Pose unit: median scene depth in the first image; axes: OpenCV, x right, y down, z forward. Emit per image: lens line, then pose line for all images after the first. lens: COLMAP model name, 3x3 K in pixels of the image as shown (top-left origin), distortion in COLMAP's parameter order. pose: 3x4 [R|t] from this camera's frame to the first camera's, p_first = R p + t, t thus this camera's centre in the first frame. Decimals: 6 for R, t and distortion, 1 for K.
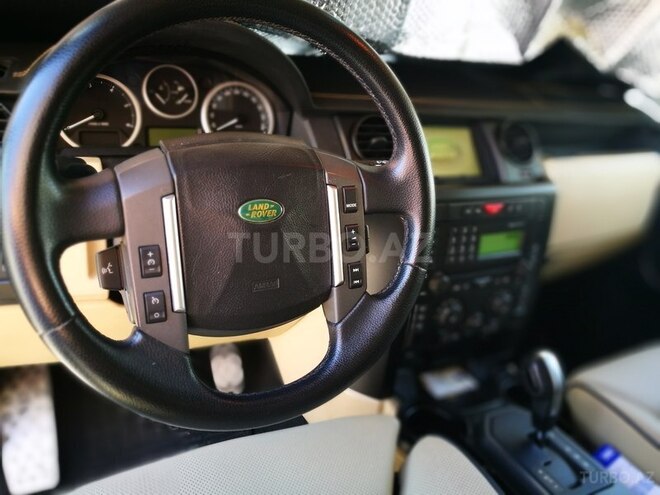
lens RADIAL K [[522.0, 0, 329.4], [0, 522.0, 252.0], [0, 0, 1]] dist [-0.007470, 0.017299]
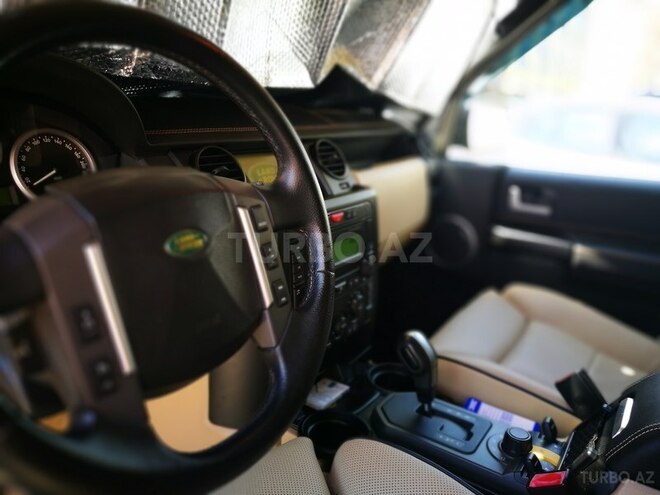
lens RADIAL K [[523.4, 0, 330.0], [0, 523.4, 247.5], [0, 0, 1]] dist [-0.010358, -0.006117]
pose [[0.873000, -0.200457, 0.444622, -0.199282], [0.240963, 0.969872, -0.035858, 0.013322], [-0.424038, 0.138441, 0.895000, 0.047898]]
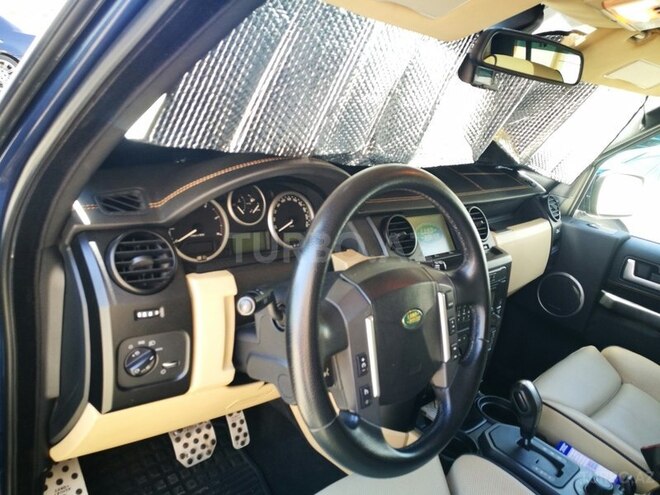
lens RADIAL K [[500.1, 0, 330.1], [0, 500.1, 253.9], [0, 0, 1]] dist [0.003689, 0.006237]
pose [[0.959519, -0.050673, 0.277048, -0.445333], [0.063222, 0.997330, -0.036544, -0.134435], [-0.274457, 0.052580, 0.960161, -0.168229]]
